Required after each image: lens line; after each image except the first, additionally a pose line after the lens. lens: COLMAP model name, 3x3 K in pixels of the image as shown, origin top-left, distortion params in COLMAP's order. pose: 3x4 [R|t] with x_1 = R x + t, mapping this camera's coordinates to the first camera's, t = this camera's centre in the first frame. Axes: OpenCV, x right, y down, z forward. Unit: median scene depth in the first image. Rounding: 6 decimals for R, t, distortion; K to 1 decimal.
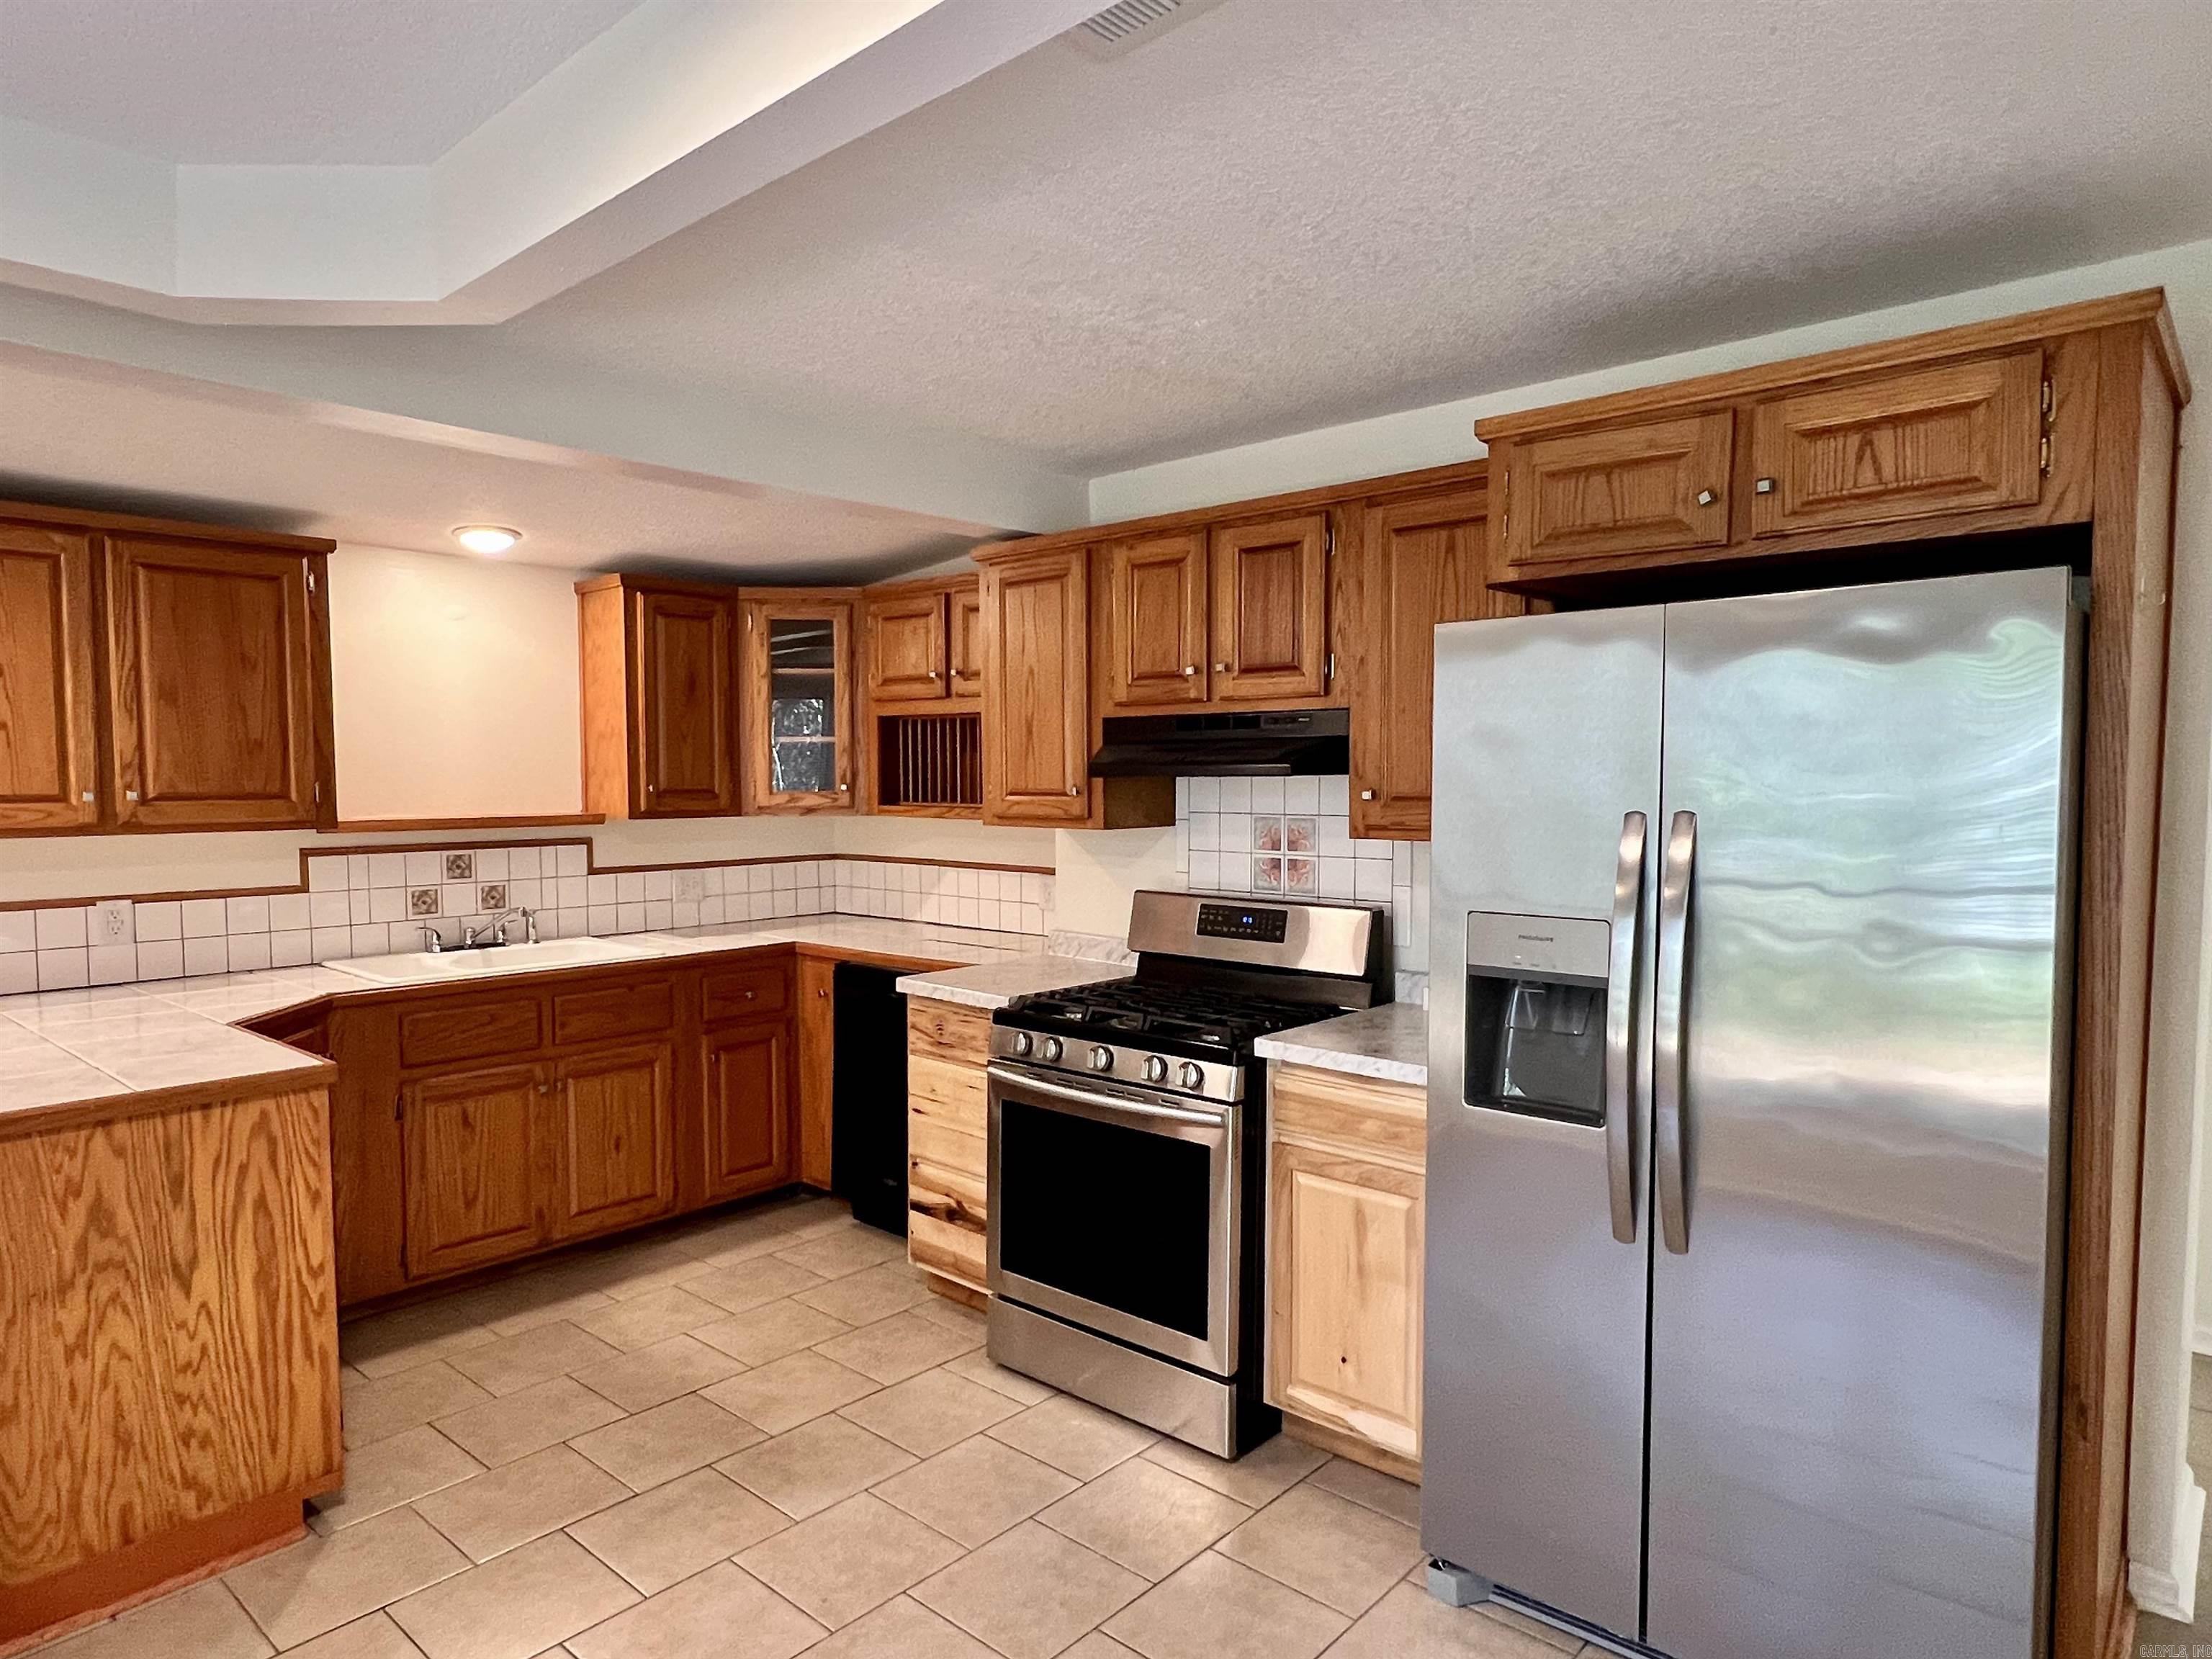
lens RADIAL K [[1318.8, 0, 1106.5], [0, 1318.8, 849.2], [0, 0, 1]] dist [-0.000877, -0.002422]
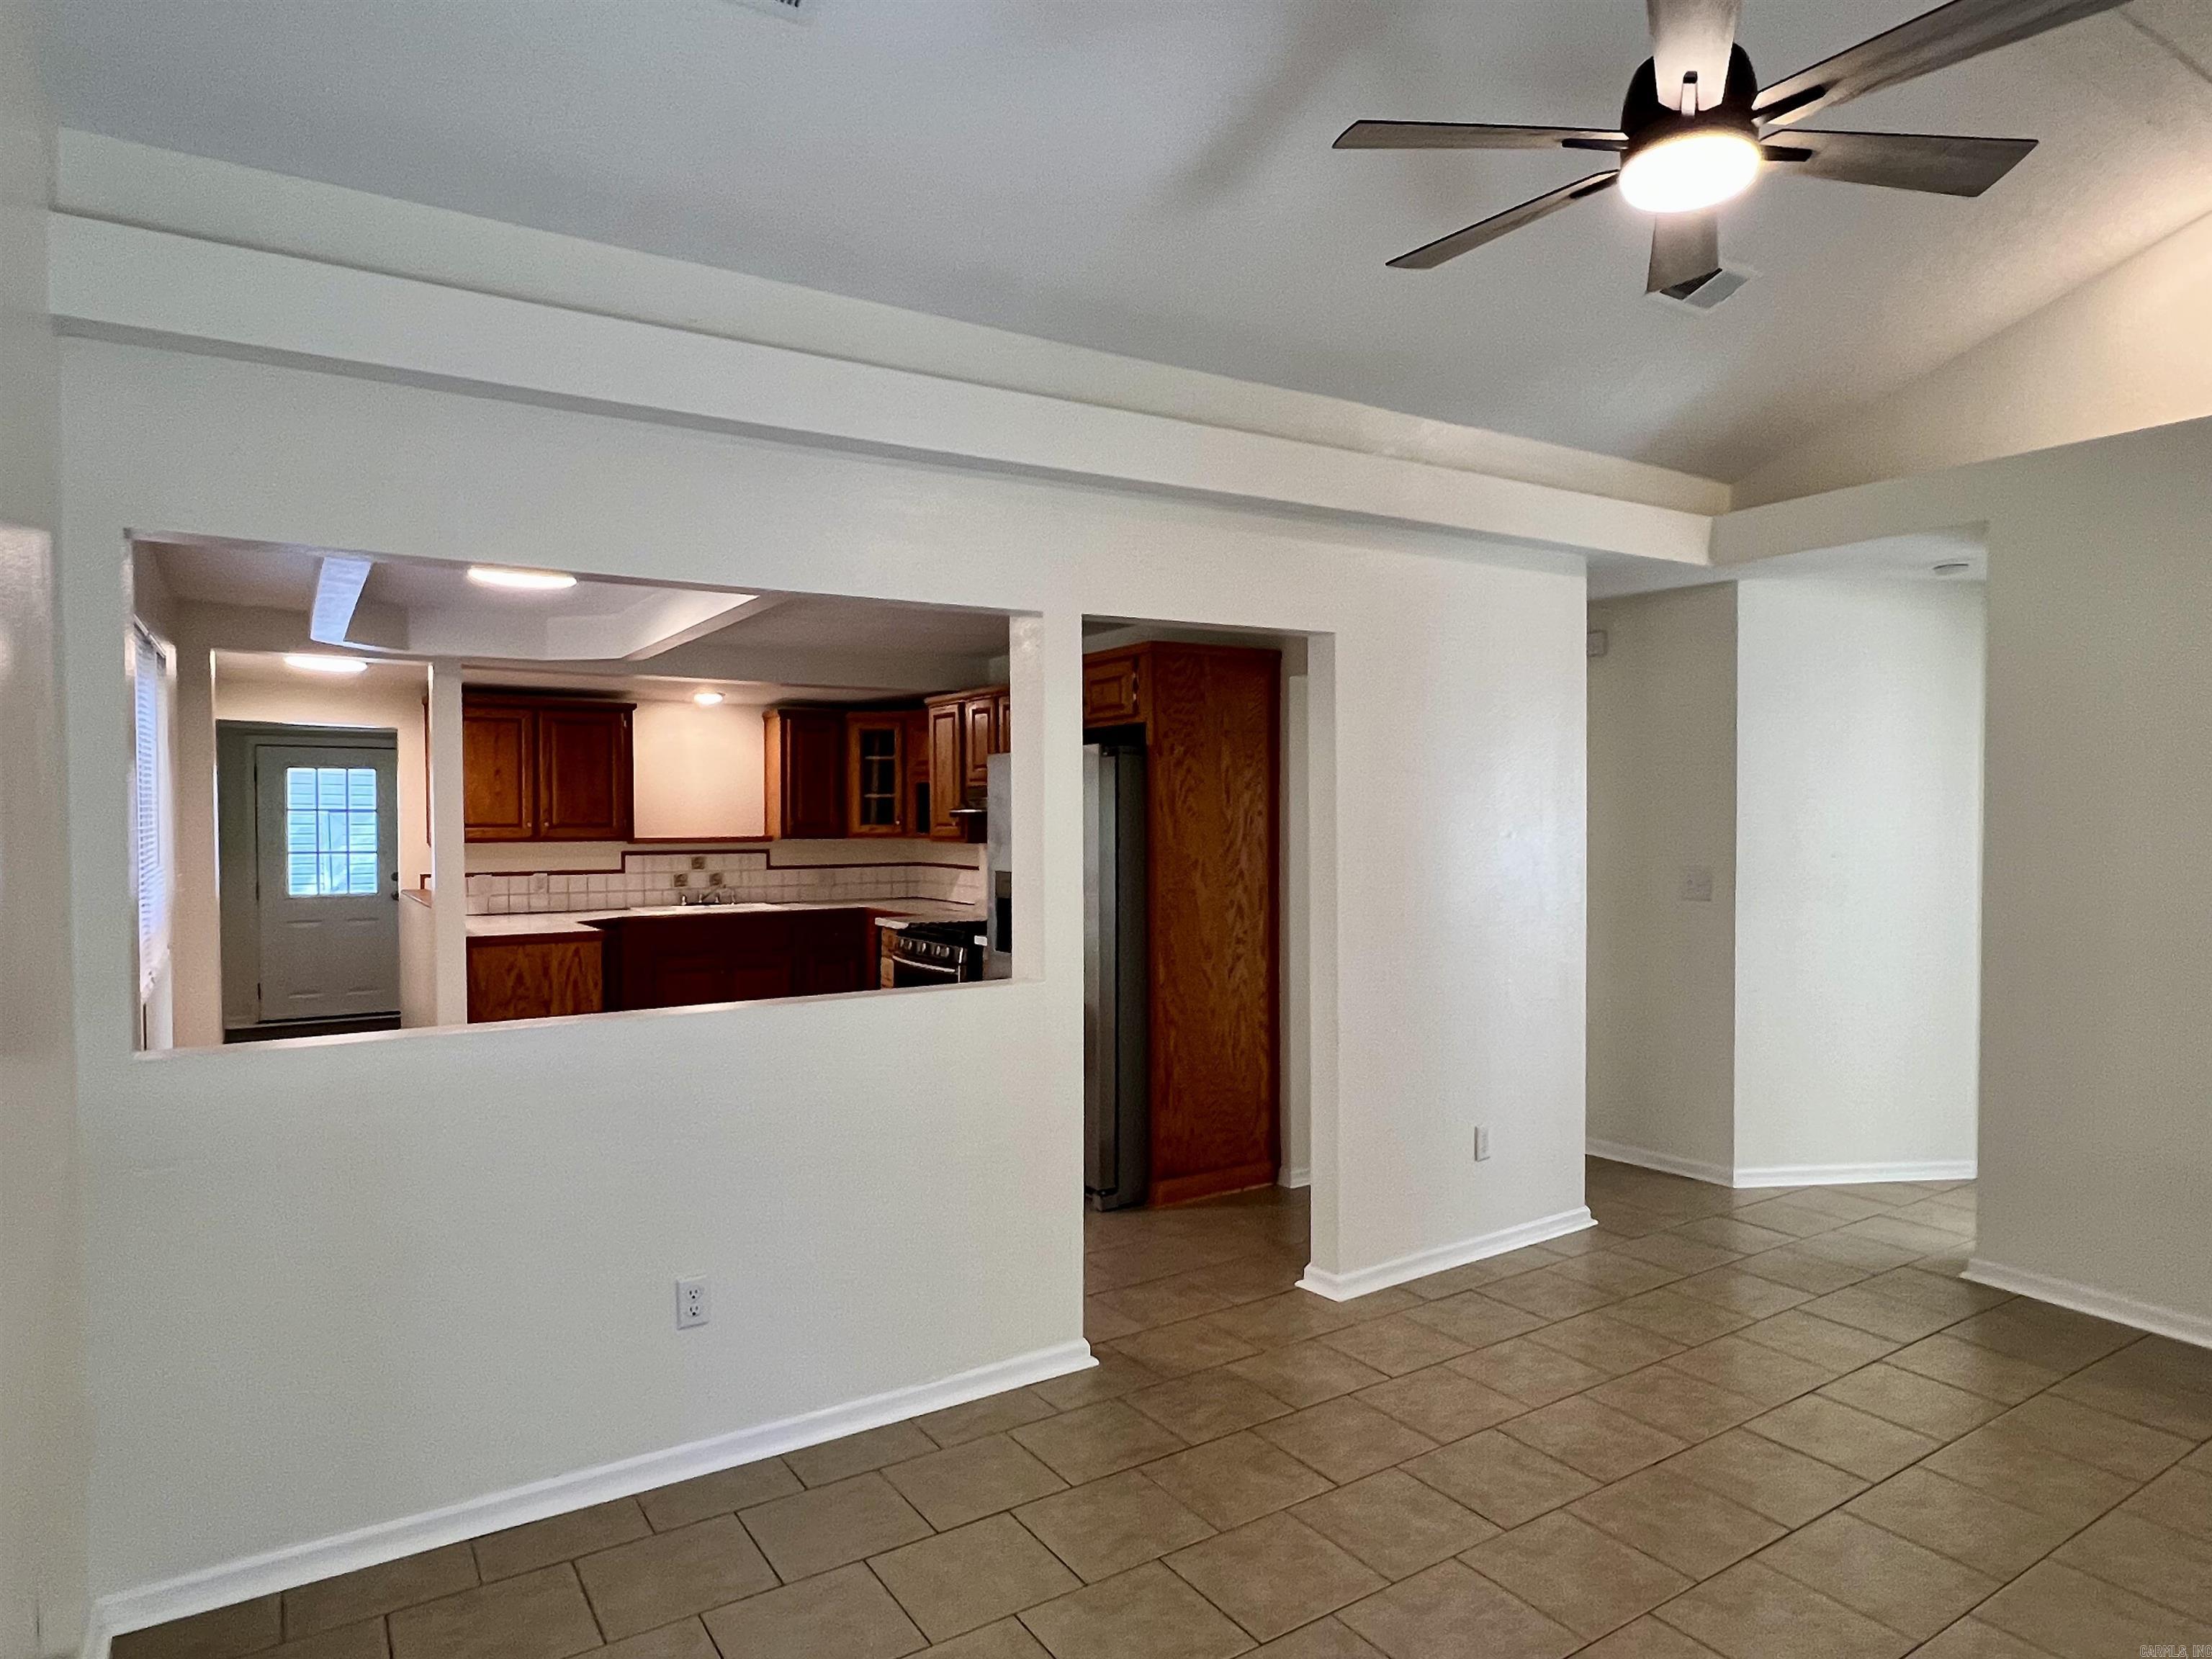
lens RADIAL K [[1318.8, 0, 1122.2], [0, 1318.8, 840.8], [0, 0, 1]] dist [-0.000877, -0.002422]
pose [[0.964789, 0.006098, -0.262955, 0.813597], [-0.015787, 0.999271, -0.034749, 0.050702], [0.262552, 0.037677, 0.964182, -0.925706]]
